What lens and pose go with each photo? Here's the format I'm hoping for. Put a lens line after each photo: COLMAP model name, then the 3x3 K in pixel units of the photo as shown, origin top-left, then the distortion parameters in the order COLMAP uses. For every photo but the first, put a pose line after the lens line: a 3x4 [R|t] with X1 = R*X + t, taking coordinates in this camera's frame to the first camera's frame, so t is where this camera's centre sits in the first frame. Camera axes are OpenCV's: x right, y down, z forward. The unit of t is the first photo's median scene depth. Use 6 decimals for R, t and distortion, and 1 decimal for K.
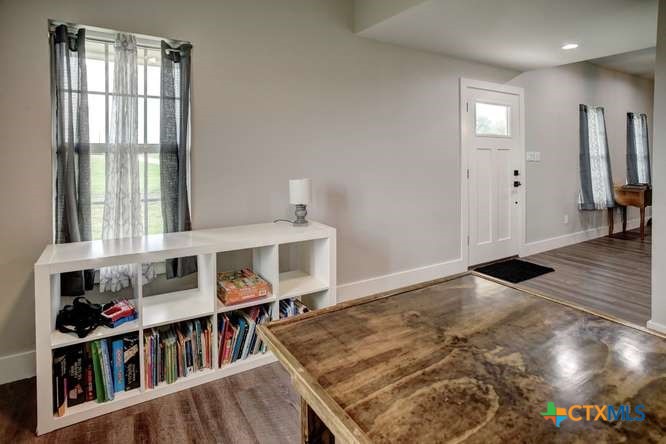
lens RADIAL K [[355.3, 0, 333.0], [0, 355.3, 222.0], [0, 0, 1]] dist [-0.061461, 0.032940]
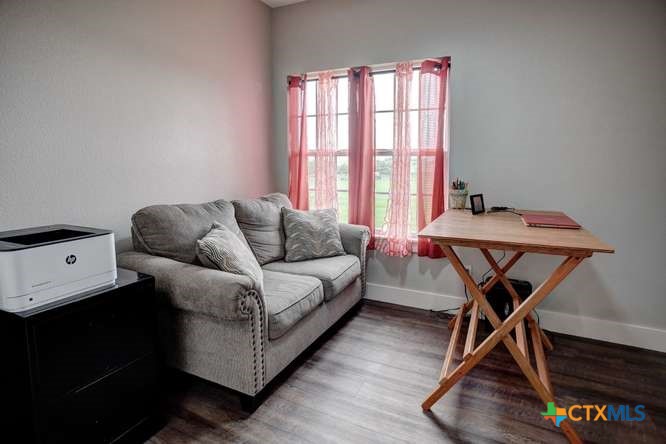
lens RADIAL K [[355.3, 0, 333.0], [0, 355.3, 222.0], [0, 0, 1]] dist [-0.061461, 0.032940]
pose [[0.540102, 0.128007, -0.831808, 0.647017], [-0.149795, 0.987205, 0.054657, -0.021075], [0.828162, 0.095080, 0.552366, 0.276277]]
